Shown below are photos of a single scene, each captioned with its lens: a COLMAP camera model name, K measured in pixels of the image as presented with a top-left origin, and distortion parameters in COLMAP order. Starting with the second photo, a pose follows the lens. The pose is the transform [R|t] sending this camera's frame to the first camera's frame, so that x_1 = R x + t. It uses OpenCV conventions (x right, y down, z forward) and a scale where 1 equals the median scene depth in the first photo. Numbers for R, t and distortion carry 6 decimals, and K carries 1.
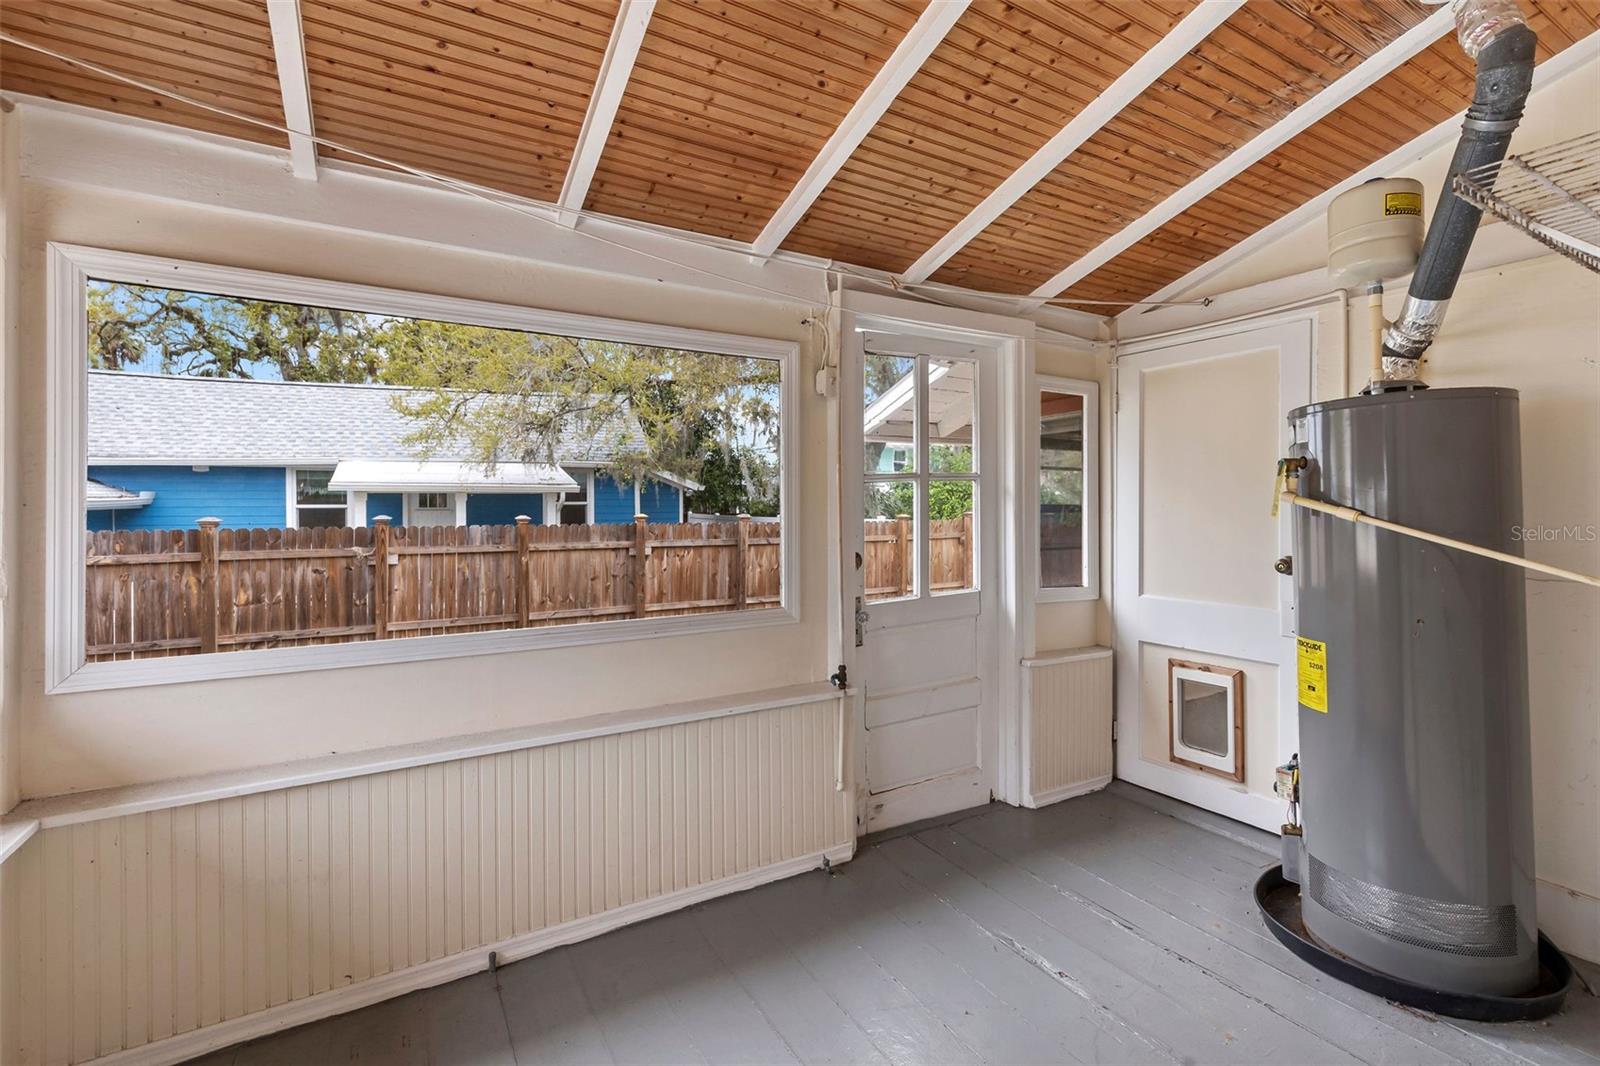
lens RADIAL K [[716.8, 0, 798.8], [0, 716.8, 523.4], [0, 0, 1]] dist [0.002862, -0.000268]
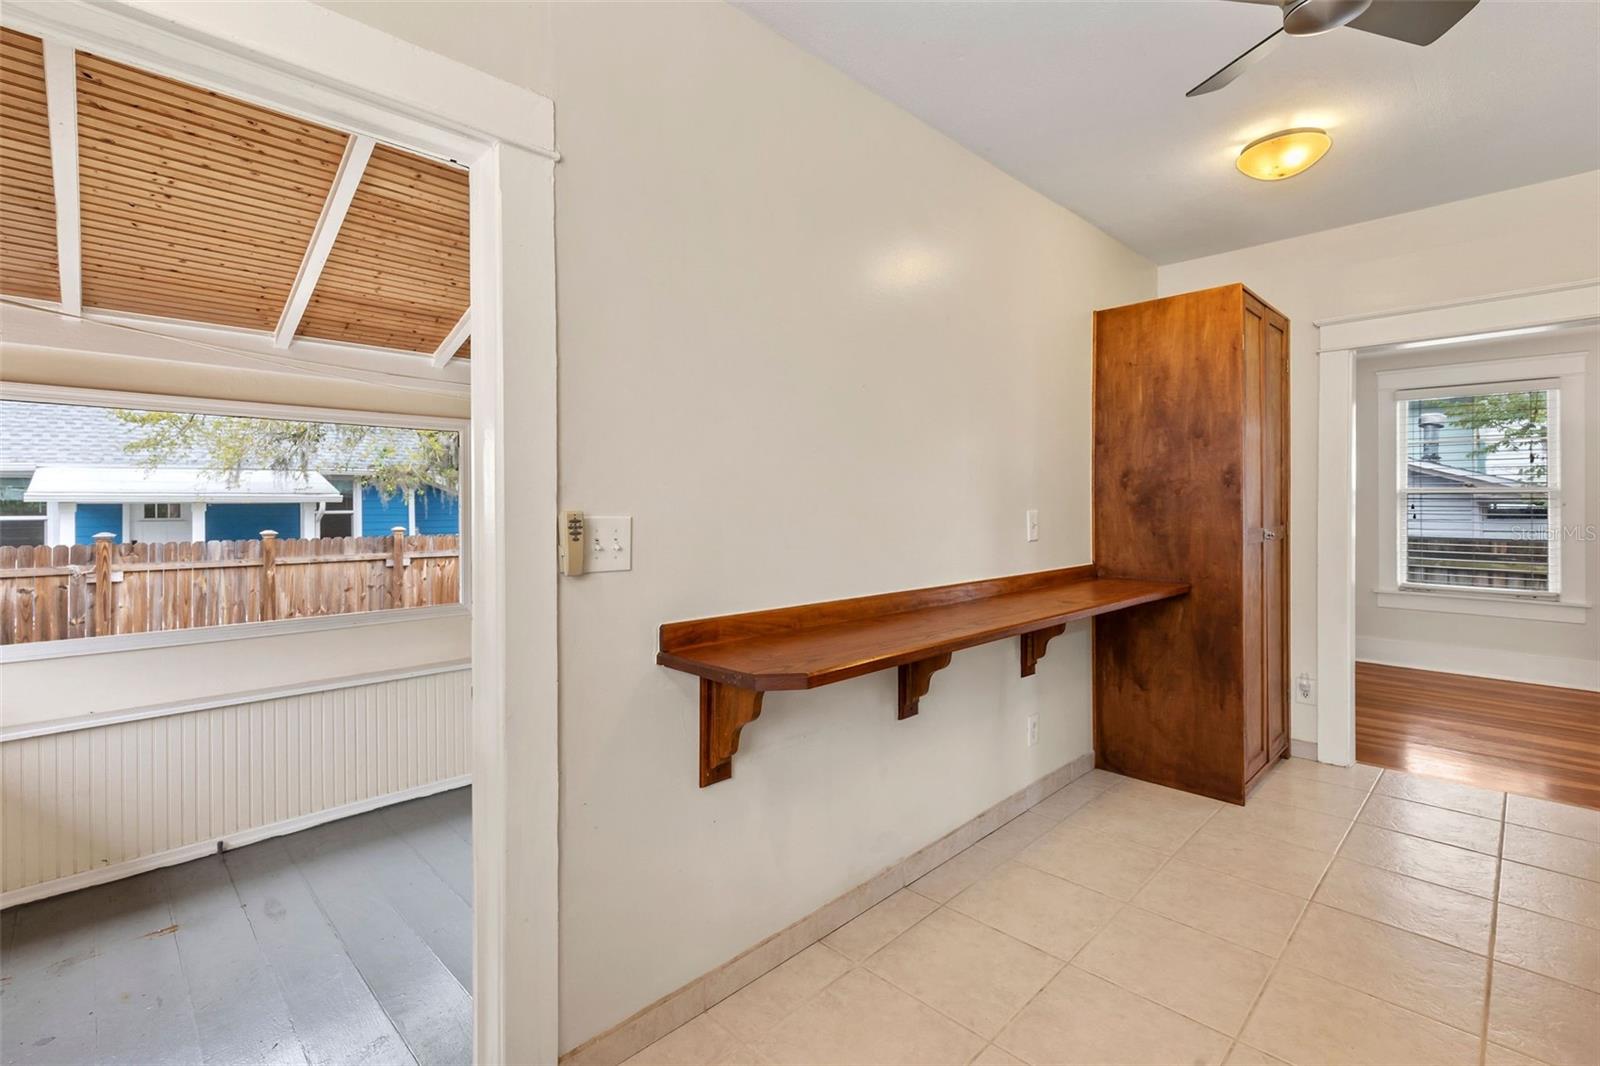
lens RADIAL K [[720.0, 0, 796.5], [0, 720.0, 512.7], [0, 0, 1]] dist [0.005994, -0.000253]
pose [[0.968693, -0.005788, 0.248196, 0.098768], [0.010243, 0.999809, -0.016661, -0.011926], [-0.248052, 0.018682, 0.968567, -0.207252]]
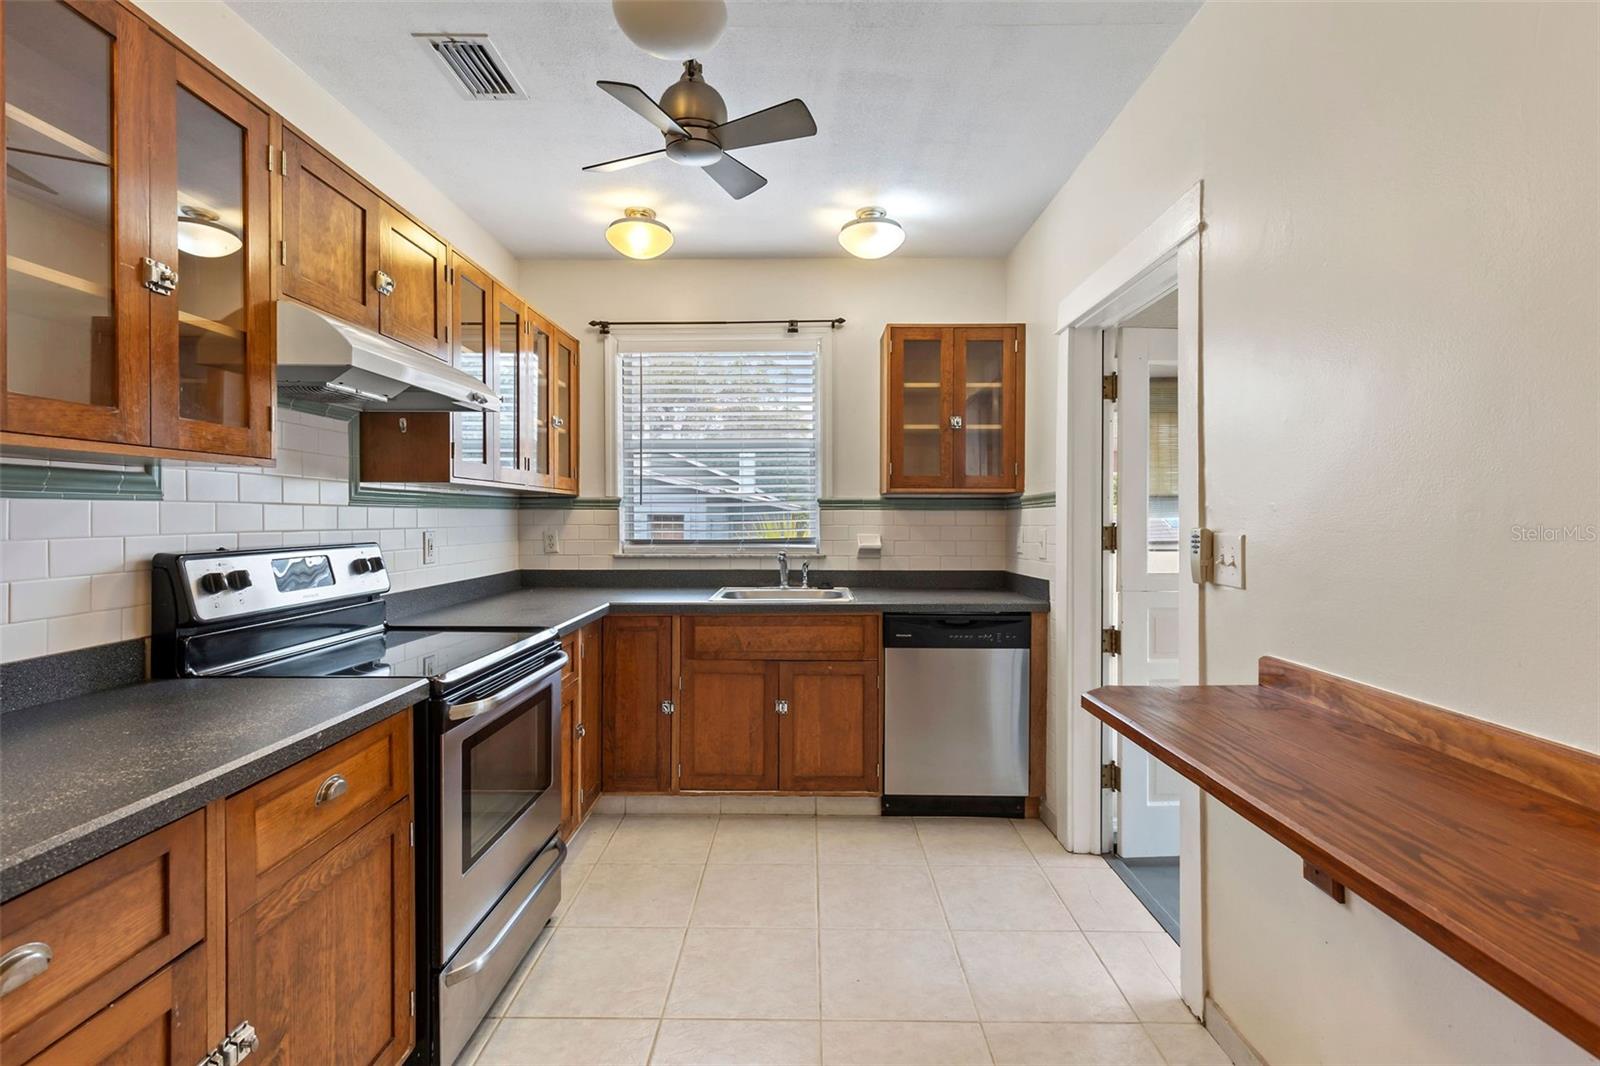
lens RADIAL K [[722.6, 0, 800.5], [0, 722.6, 527.8], [0, 0, 1]] dist [0.005846, -0.000351]
pose [[-0.510906, 0.014812, -0.859509, 0.370340], [-0.016121, 0.999511, 0.026807, -0.021223], [0.859485, 0.027551, -0.510417, 0.023437]]
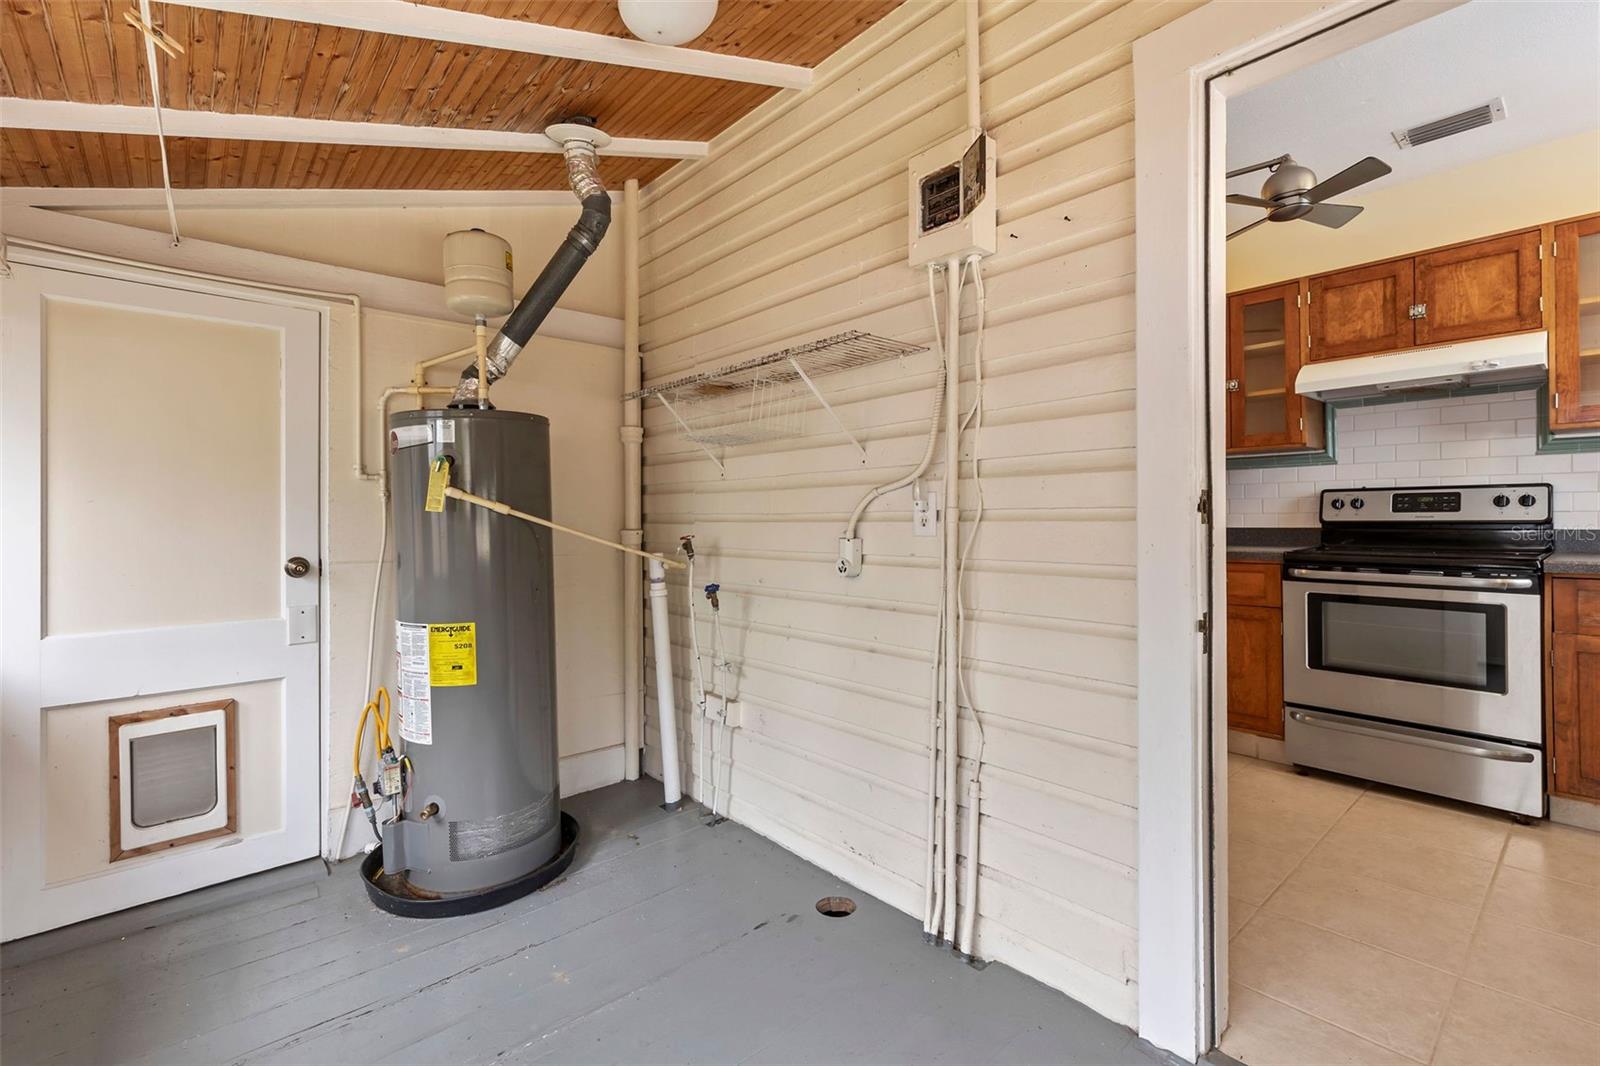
lens RADIAL K [[709.0, 0, 801.2], [0, 709.0, 516.0], [0, 0, 1]] dist [-0.000618, 0.000024]
pose [[-0.191935, 0.003358, 0.981402, -0.113234], [0.027707, 0.999614, 0.001999, 0.002838], [-0.981016, 0.027576, -0.191954, 0.173747]]
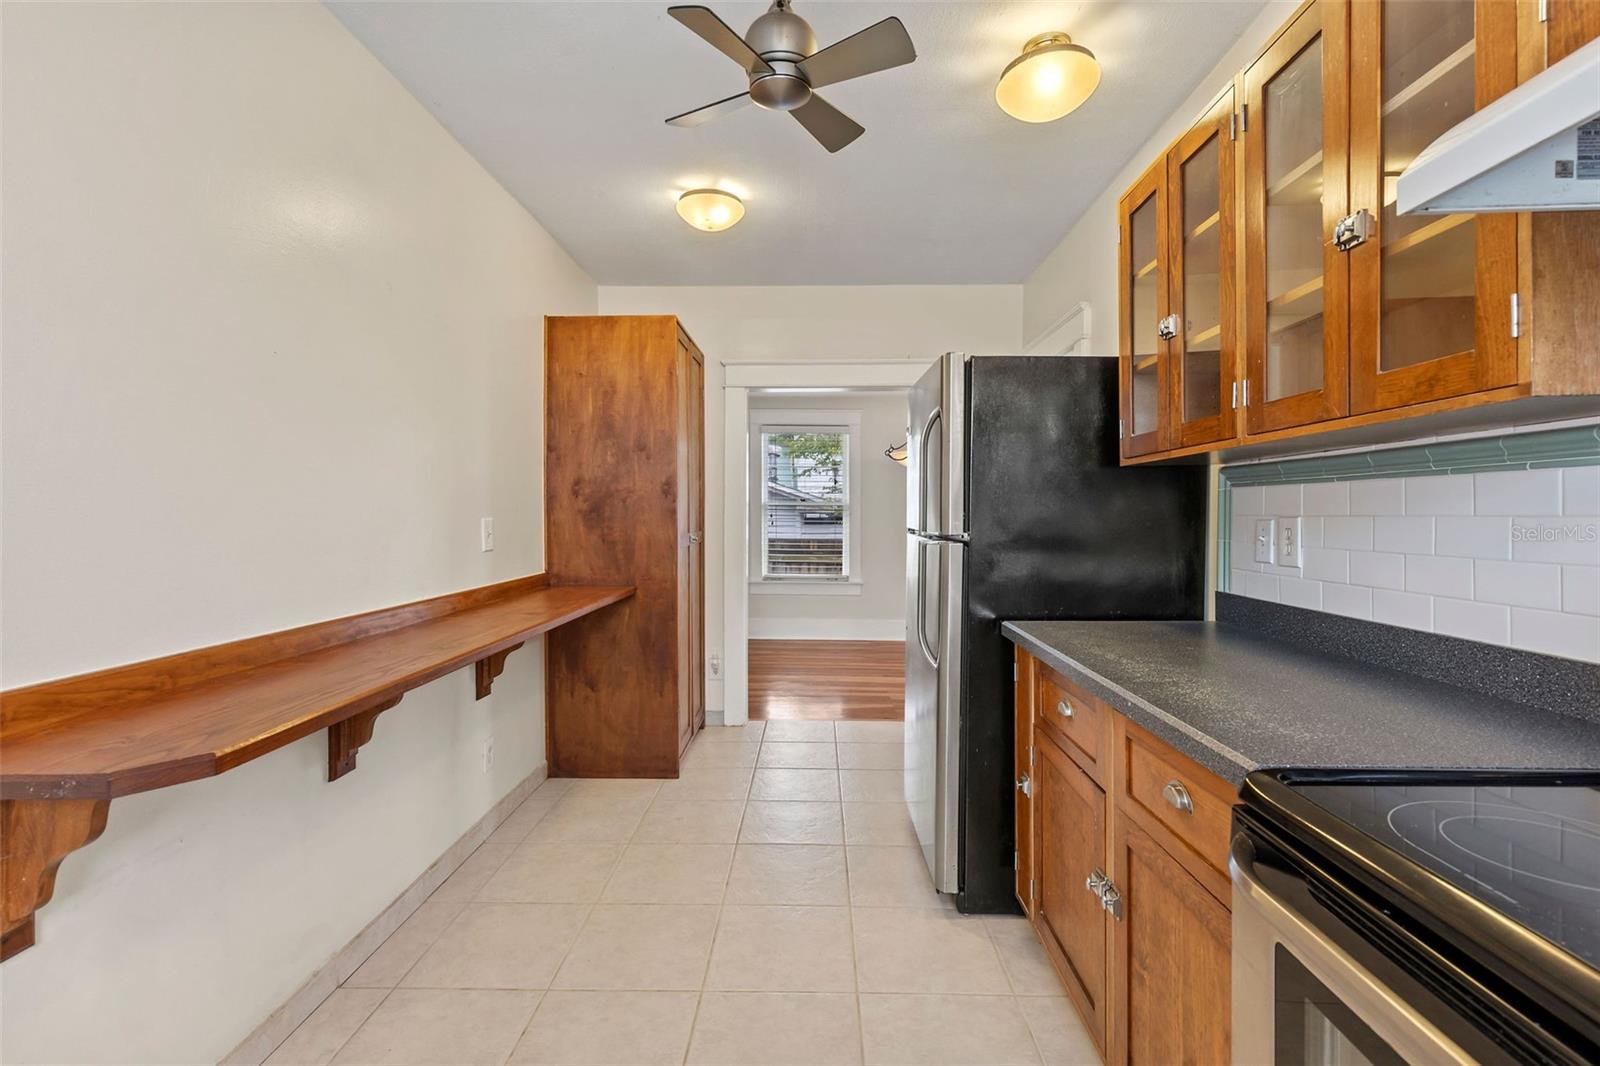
lens RADIAL K [[722.6, 0, 800.5], [0, 722.6, 527.8], [0, 0, 1]] dist [0.005846, -0.000351]
pose [[0.521747, -0.016418, 0.852943, 0.091637], [0.022024, 0.999741, 0.005771, -0.012126], [-0.852816, 0.015774, 0.521973, -0.182412]]
